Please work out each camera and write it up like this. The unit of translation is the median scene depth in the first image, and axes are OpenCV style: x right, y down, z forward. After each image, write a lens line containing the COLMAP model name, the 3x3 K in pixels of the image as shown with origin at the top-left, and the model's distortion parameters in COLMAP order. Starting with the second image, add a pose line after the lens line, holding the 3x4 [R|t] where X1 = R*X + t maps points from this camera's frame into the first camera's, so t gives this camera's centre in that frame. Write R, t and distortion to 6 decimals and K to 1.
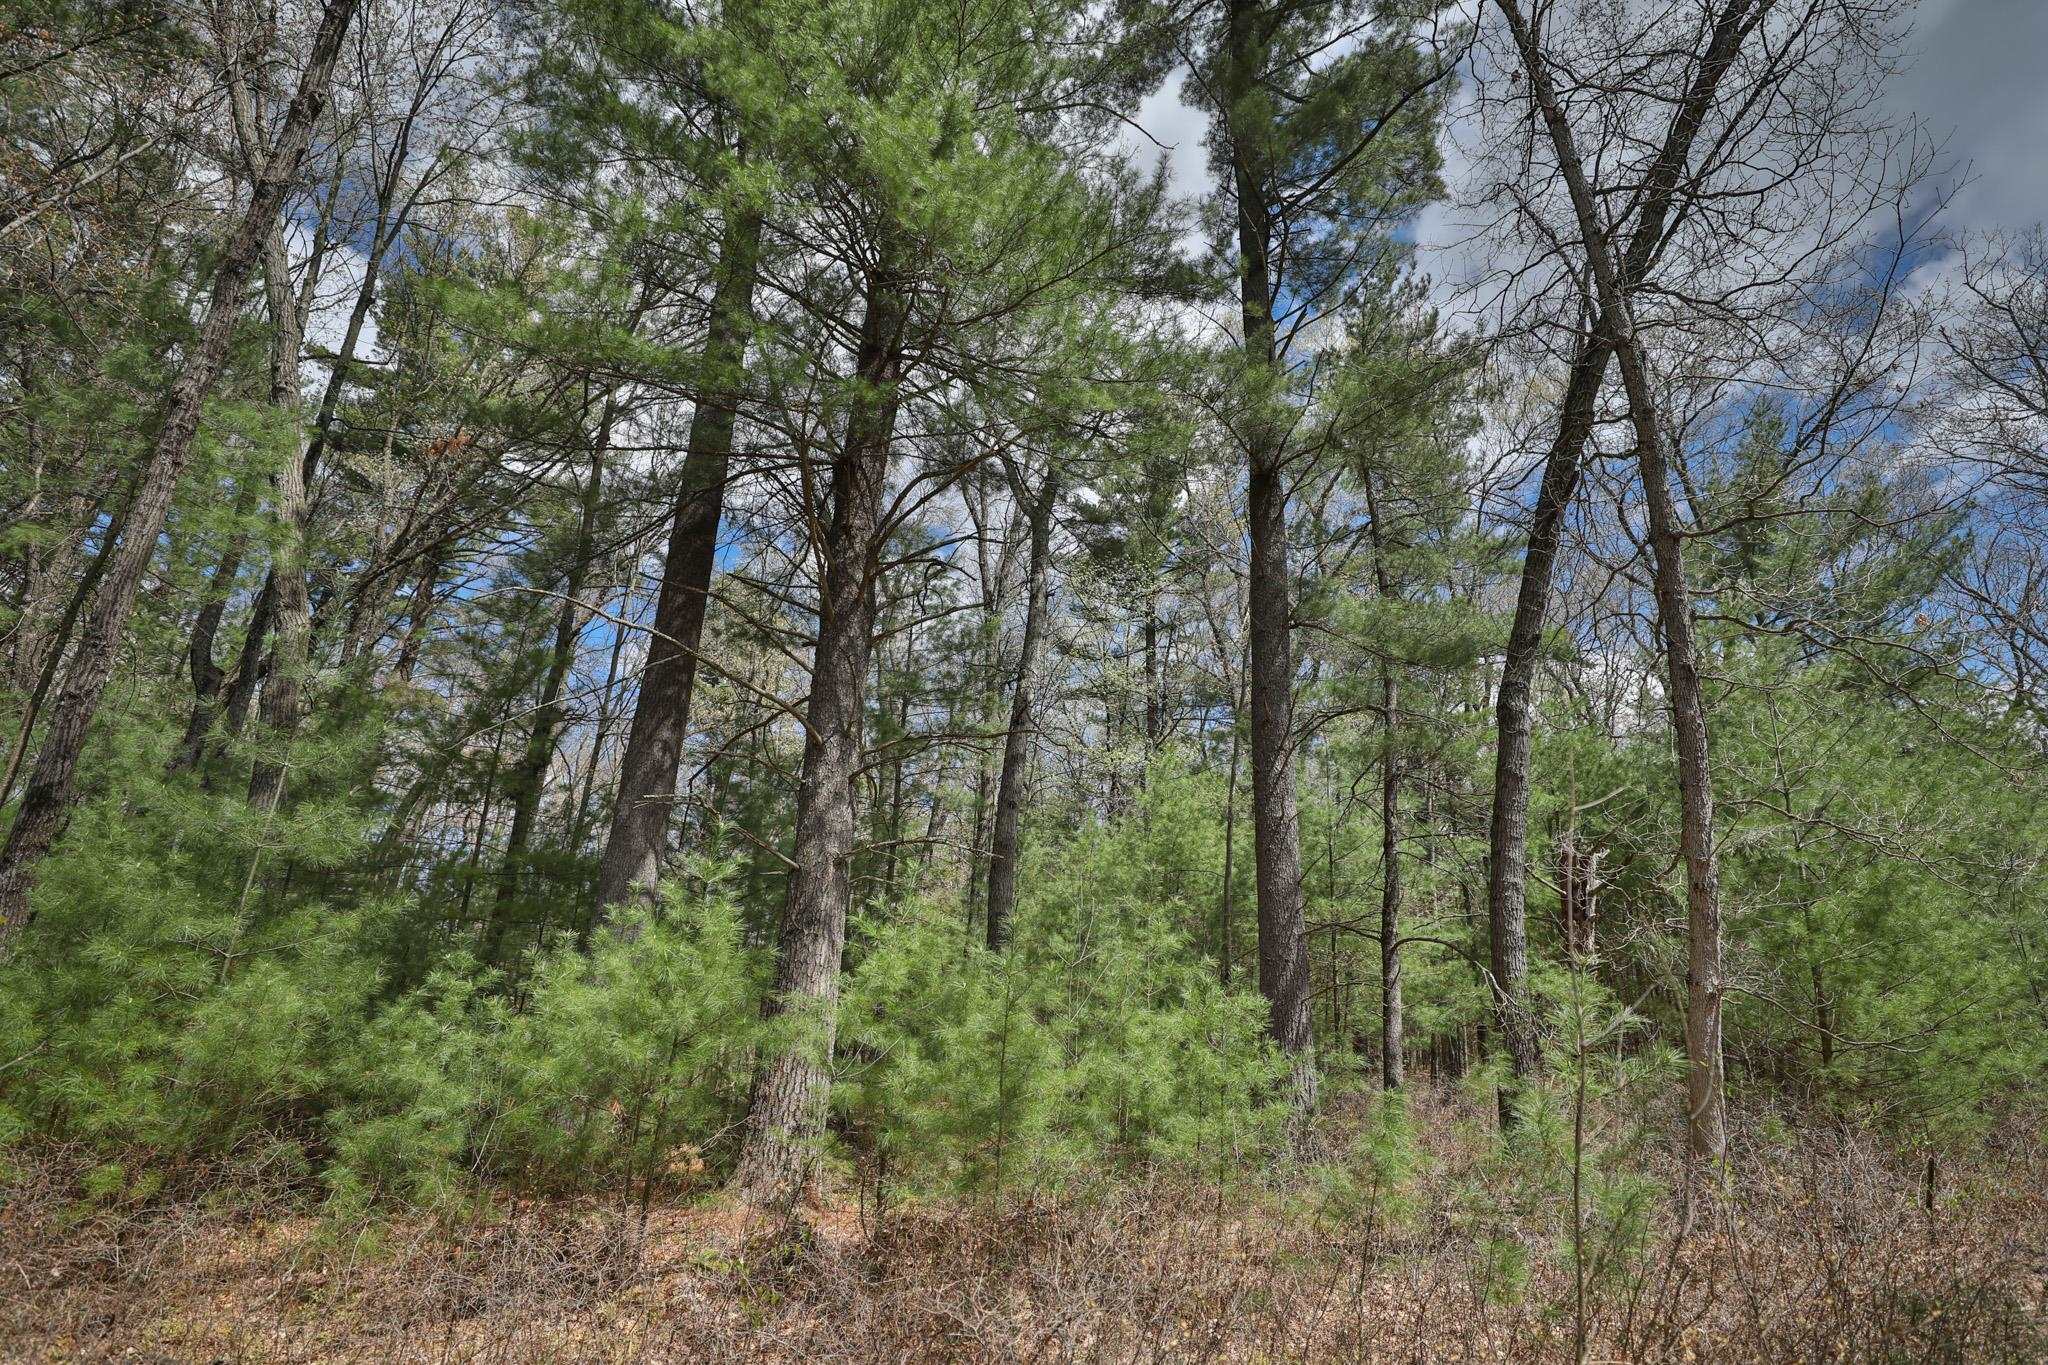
lens RADIAL K [[989.3, 0, 1029.7], [0, 989.3, 689.5], [0, 0, 1]] dist [-0.043582, 0.013193]
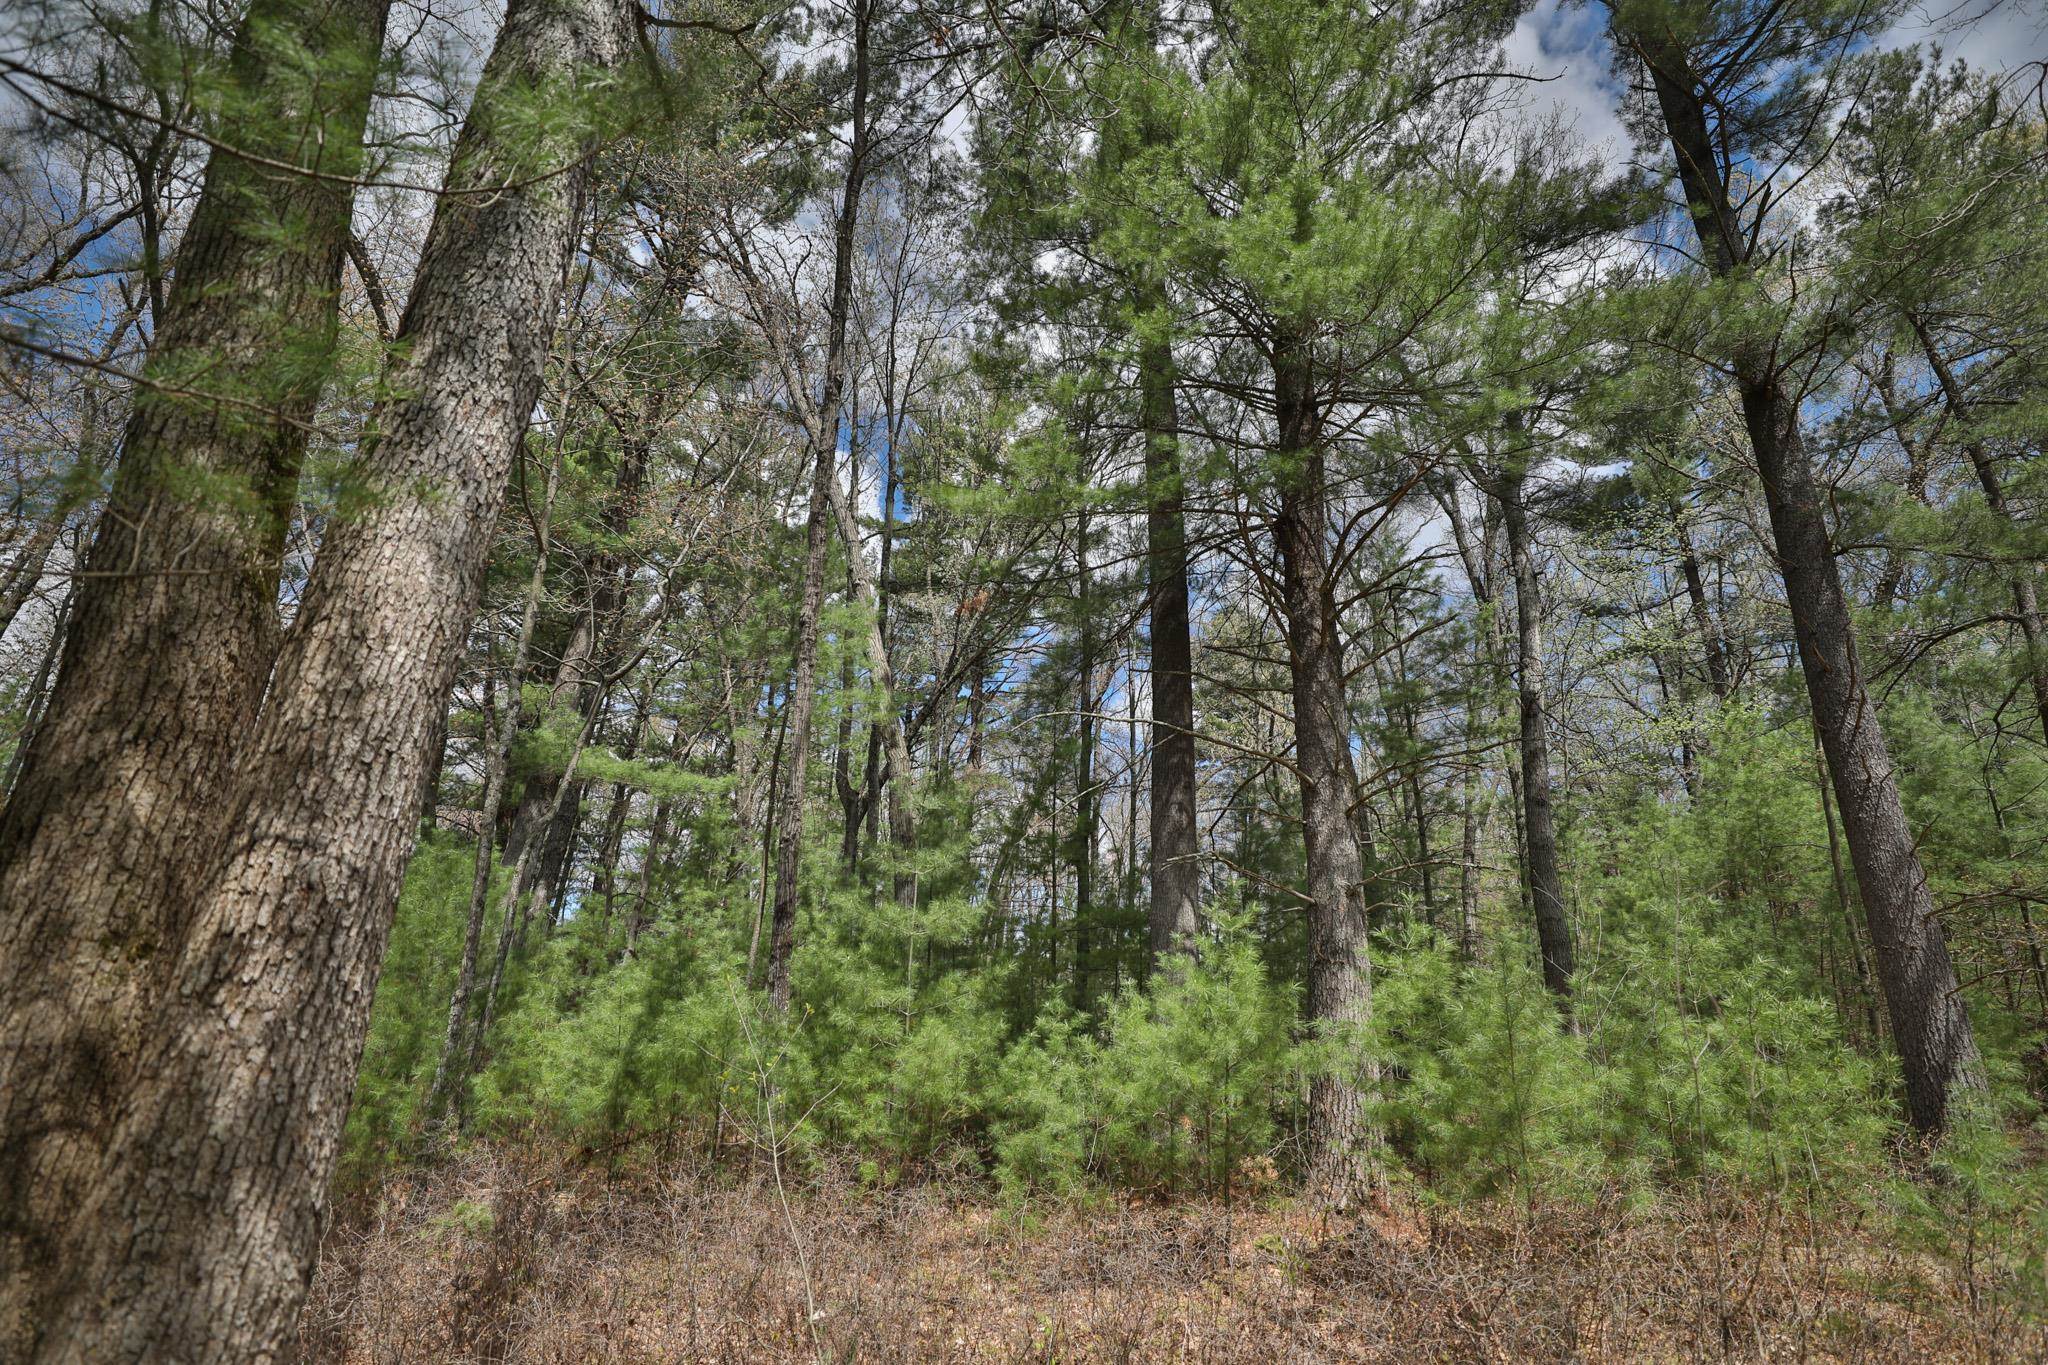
lens RADIAL K [[989.3, 0, 1029.7], [0, 989.3, 689.5], [0, 0, 1]] dist [-0.043582, 0.013193]
pose [[0.852655, -0.199841, -0.482745, 0.082038], [0.191913, 0.979165, -0.066374, -0.045093], [0.485951, -0.036051, 0.873242, -0.114074]]
